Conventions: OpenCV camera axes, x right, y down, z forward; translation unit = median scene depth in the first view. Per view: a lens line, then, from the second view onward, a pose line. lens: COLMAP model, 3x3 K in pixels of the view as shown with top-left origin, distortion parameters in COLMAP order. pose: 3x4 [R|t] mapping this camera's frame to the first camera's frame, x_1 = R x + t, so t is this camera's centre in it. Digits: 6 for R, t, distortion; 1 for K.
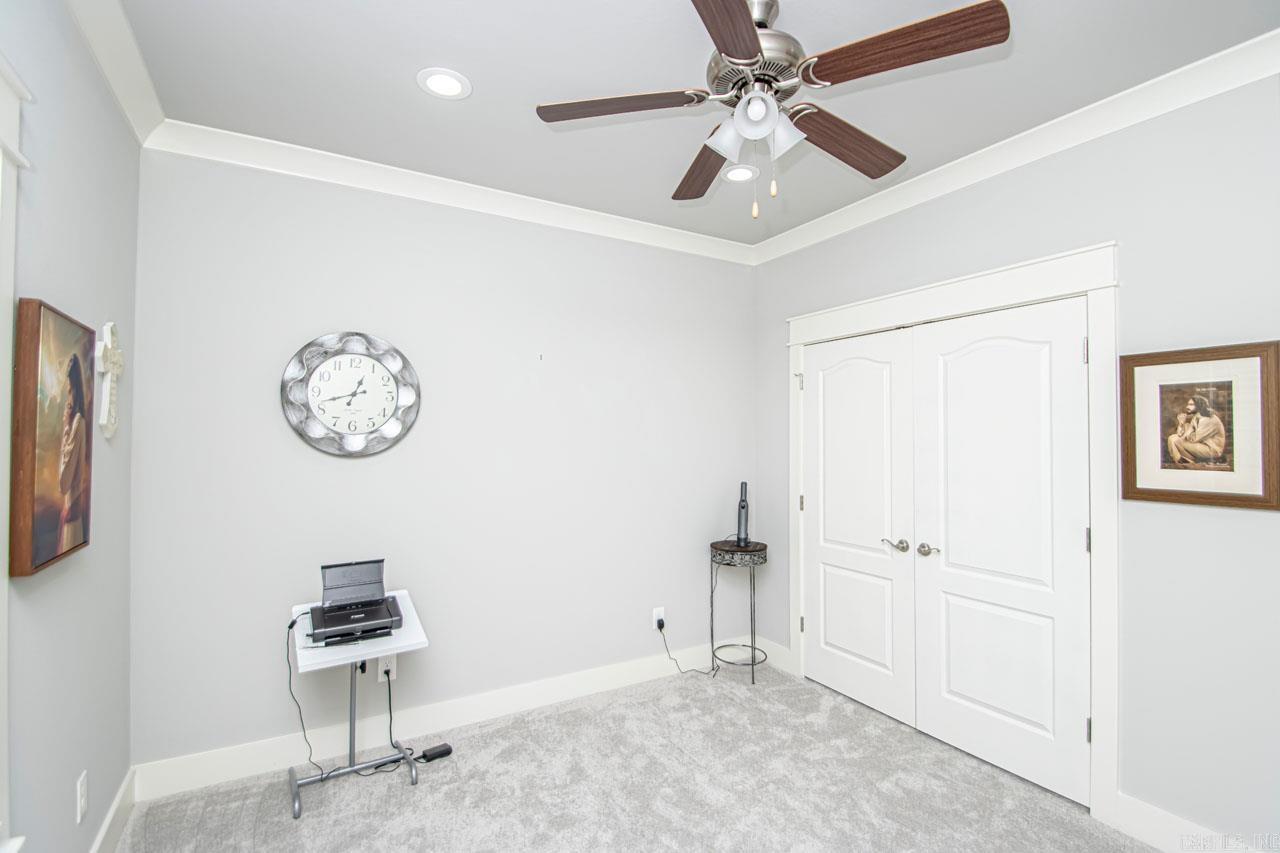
lens RADIAL K [[585.8, 0, 637.2], [0, 585.8, 423.4], [0, 0, 1]] dist [0.005239, -0.008989]
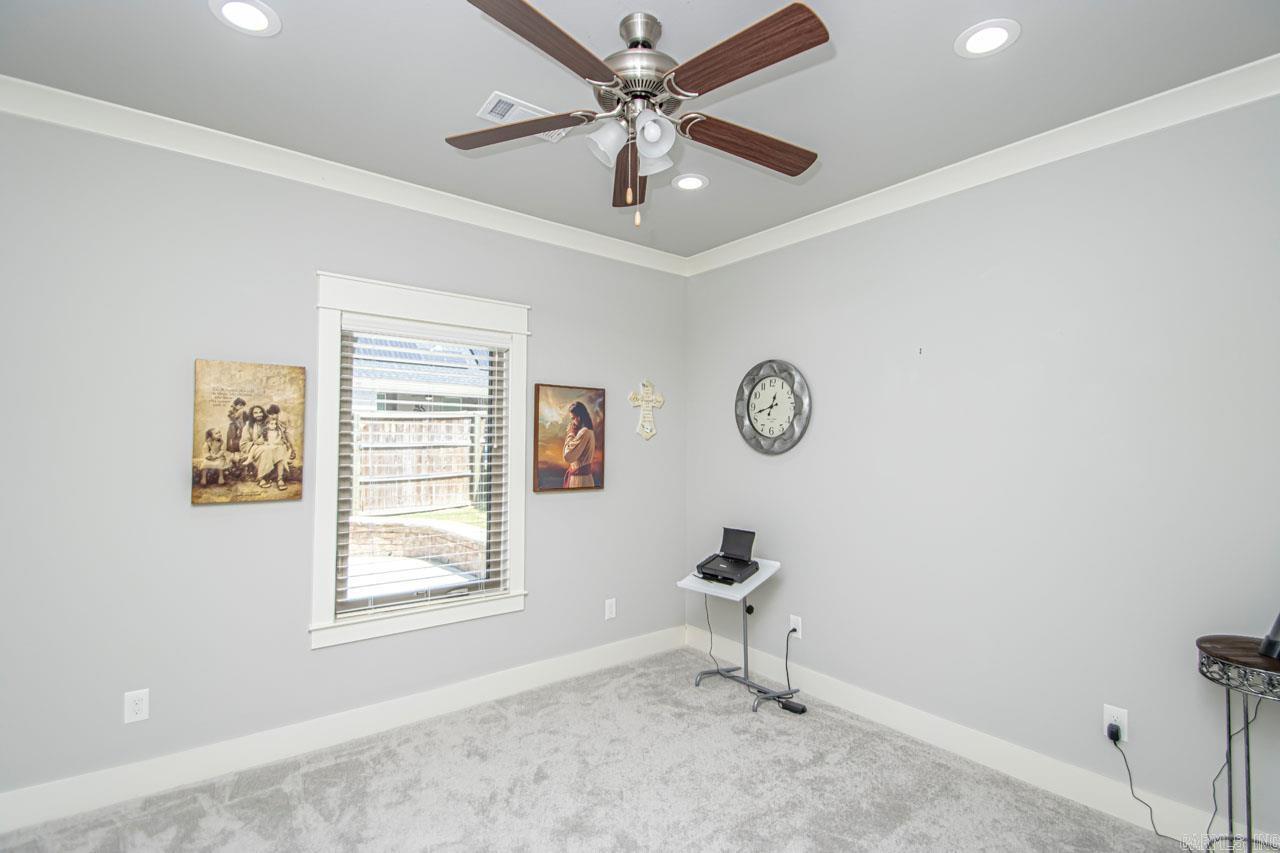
lens RADIAL K [[585.8, 0, 637.2], [0, 585.8, 423.4], [0, 0, 1]] dist [0.005239, -0.008989]
pose [[0.173879, -0.011362, -0.984701, 0.832751], [0.015833, 0.999836, -0.008741, -0.006434], [0.984640, -0.014071, 0.174030, 0.520306]]
